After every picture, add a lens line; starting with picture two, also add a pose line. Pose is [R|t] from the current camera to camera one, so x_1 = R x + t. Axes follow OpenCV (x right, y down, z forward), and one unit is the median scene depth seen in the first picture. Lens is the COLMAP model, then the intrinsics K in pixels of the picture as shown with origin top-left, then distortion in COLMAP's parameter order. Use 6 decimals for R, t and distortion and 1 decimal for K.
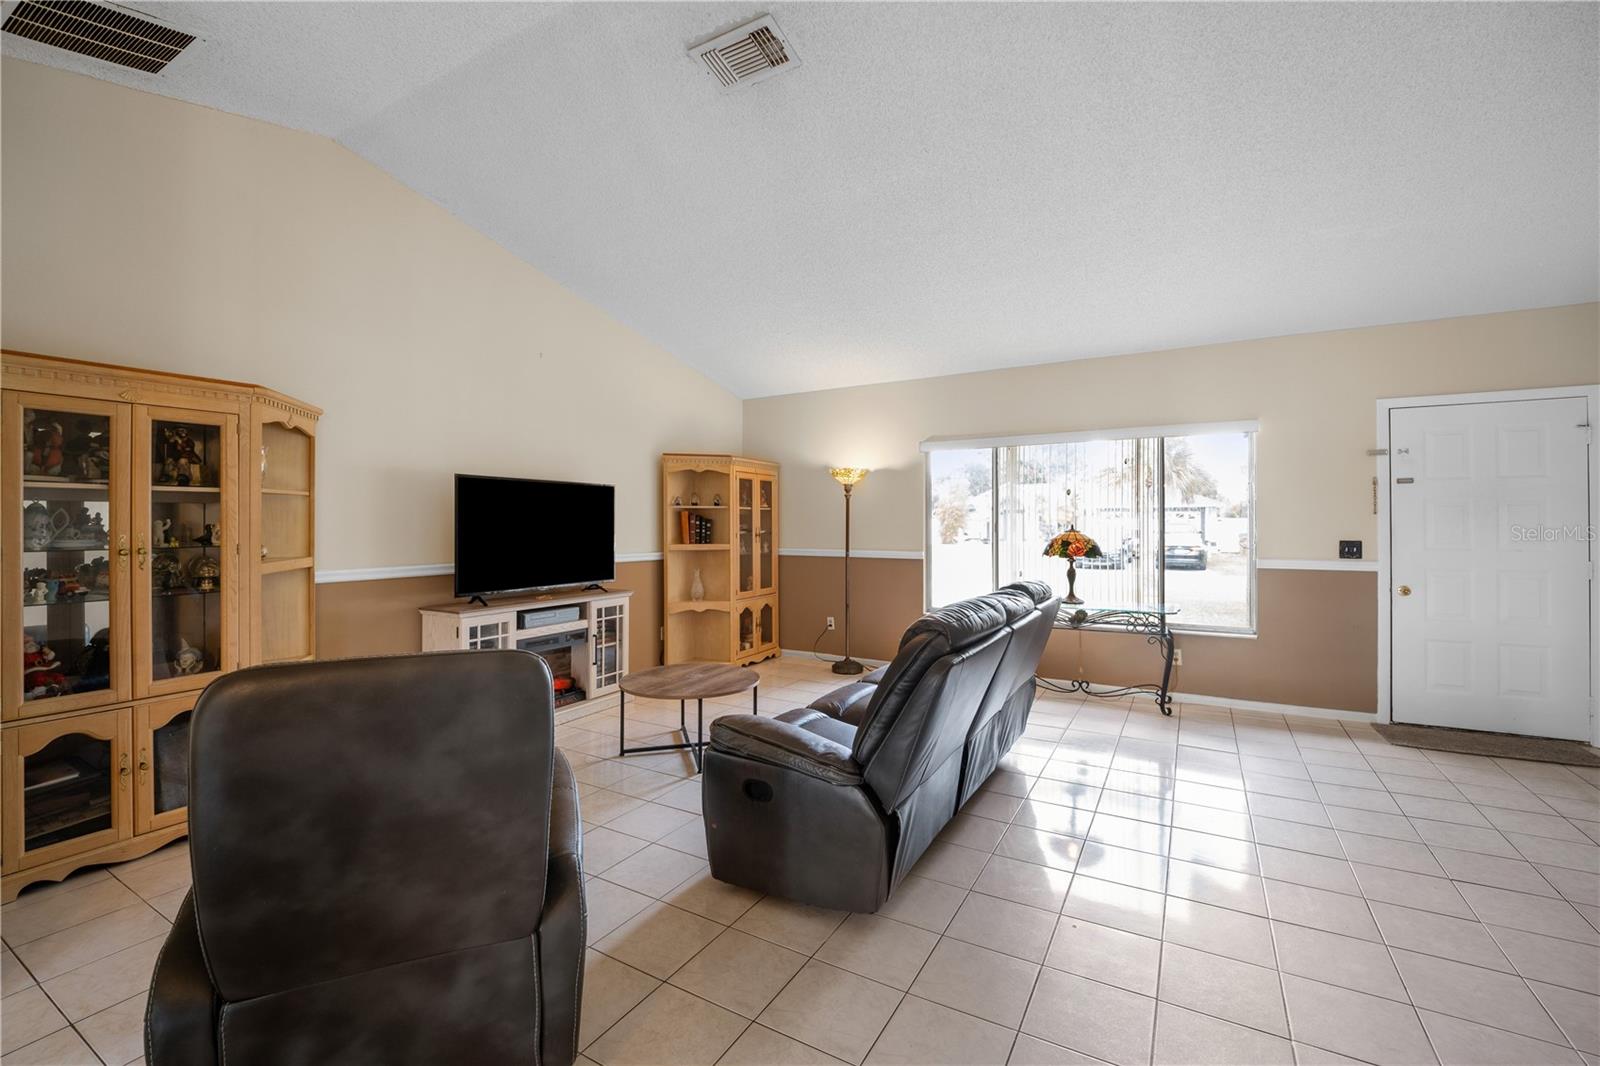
lens RADIAL K [[669.9, 0, 799.7], [0, 669.9, 527.7], [0, 0, 1]] dist [0.000060, 0.000034]
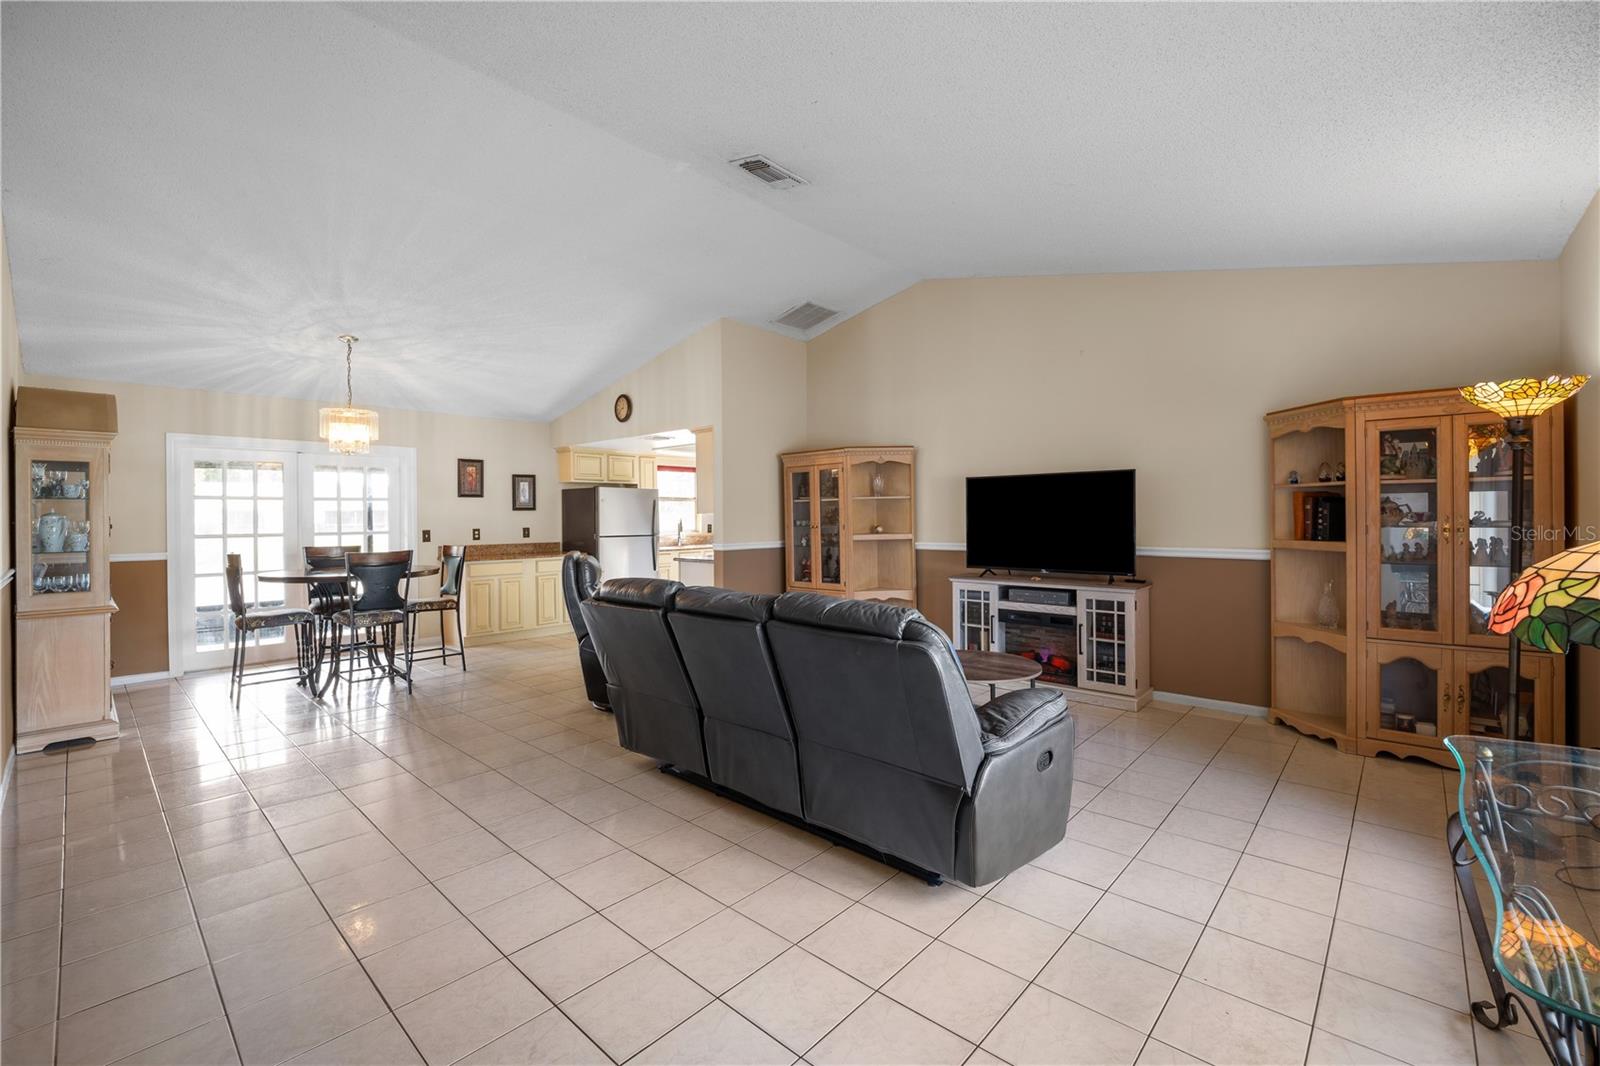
lens RADIAL K [[669.9, 0, 806.5], [0, 669.9, 527.1], [0, 0, 1]] dist [0.000060, 0.000034]
pose [[-0.212143, 0.025534, -0.976905, 0.733816], [0.009290, 0.999666, 0.024111, -0.011948], [0.977194, -0.003960, -0.212310, 0.800796]]
